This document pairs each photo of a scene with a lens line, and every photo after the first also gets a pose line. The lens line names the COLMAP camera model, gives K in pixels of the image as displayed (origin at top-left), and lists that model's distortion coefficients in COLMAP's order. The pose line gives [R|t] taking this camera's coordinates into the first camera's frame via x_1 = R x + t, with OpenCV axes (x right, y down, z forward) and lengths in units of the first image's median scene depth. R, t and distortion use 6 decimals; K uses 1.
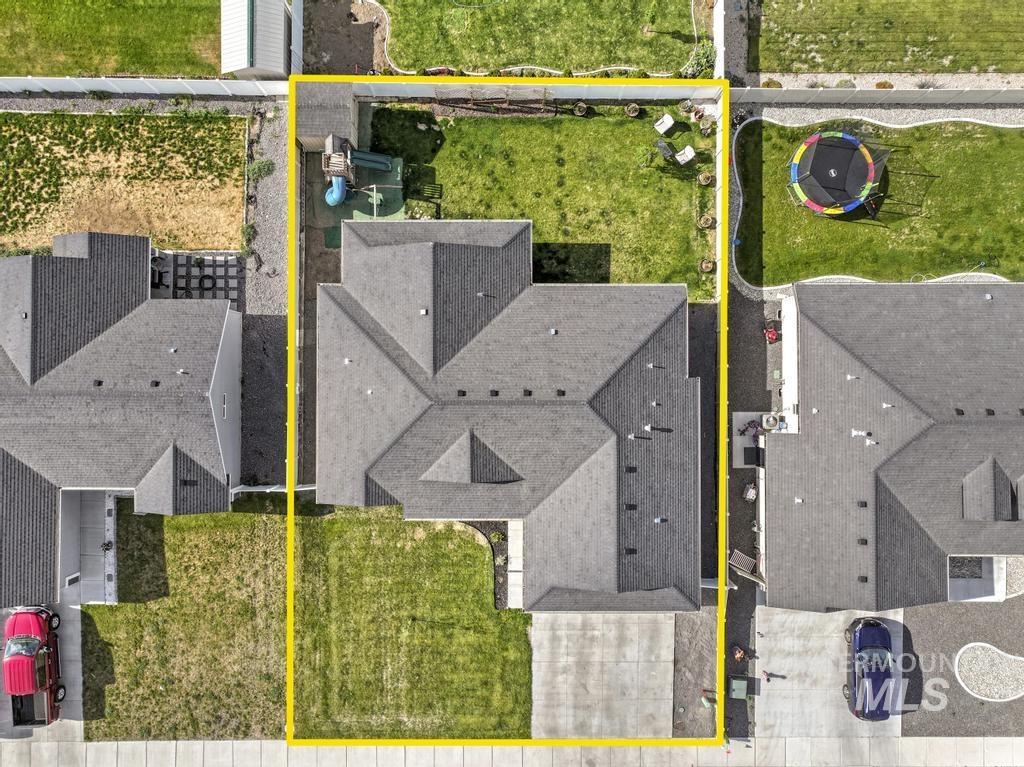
lens RADIAL K [[730.8, 0, 516.2], [0, 730.8, 380.5], [0, 0, 1]] dist [0.003727, 0.004165]
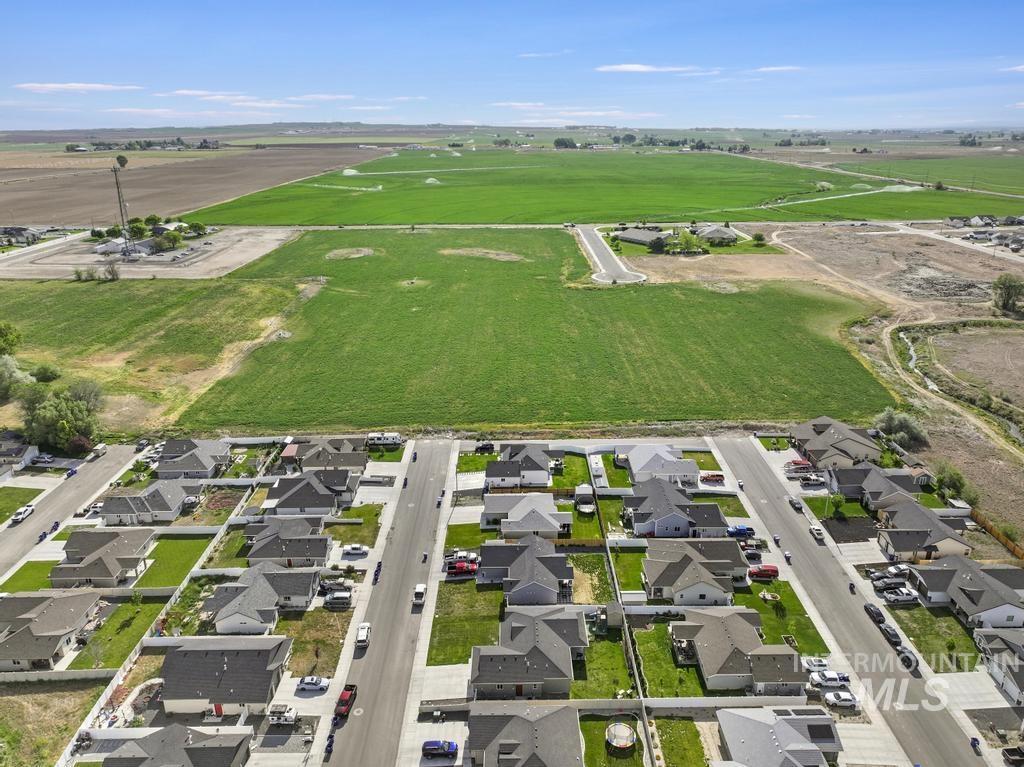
lens RADIAL K [[730.8, 0, 516.2], [0, 730.8, 380.5], [0, 0, 1]] dist [0.003727, 0.004165]
pose [[0.010489, 0.335571, -0.941956, 2.585004], [-0.999513, 0.031218, -0.000008, 0.067621], [0.029403, 0.941497, 0.335735, -1.199144]]
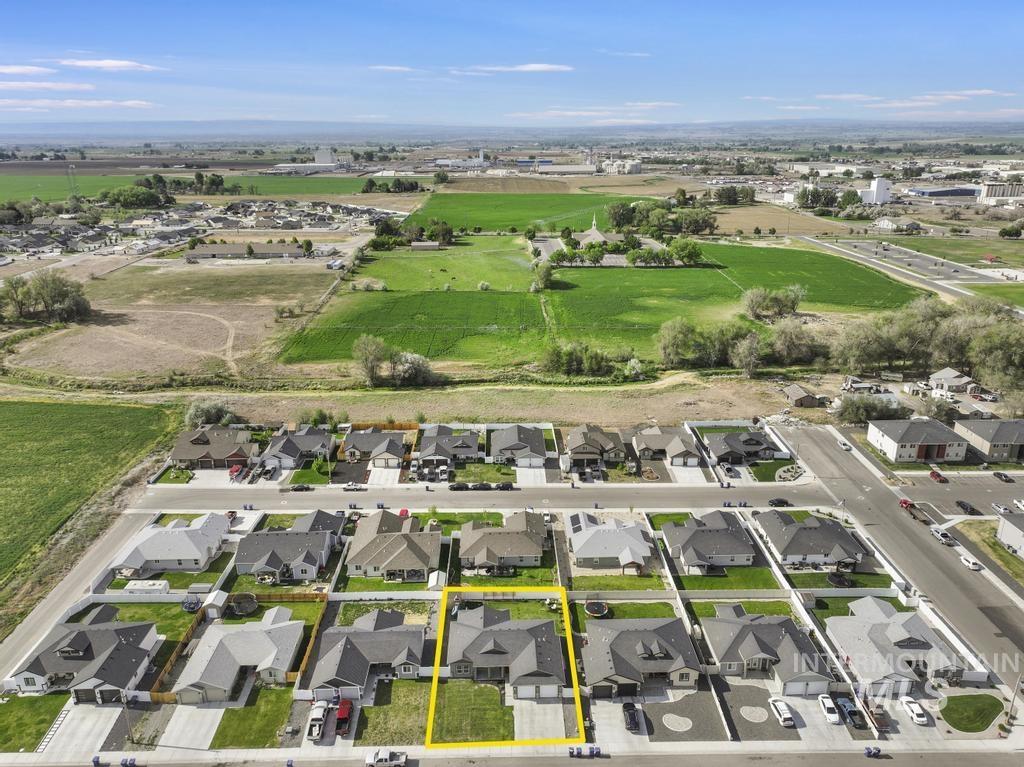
lens RADIAL K [[730.8, 0, 516.2], [0, 730.8, 380.5], [0, 0, 1]] dist [0.003727, 0.004165]
pose [[0.999501, -0.012122, 0.029158, -0.037990], [0.031553, 0.347228, -0.937250, 2.611287], [0.001236, 0.937702, 0.347437, -1.244686]]
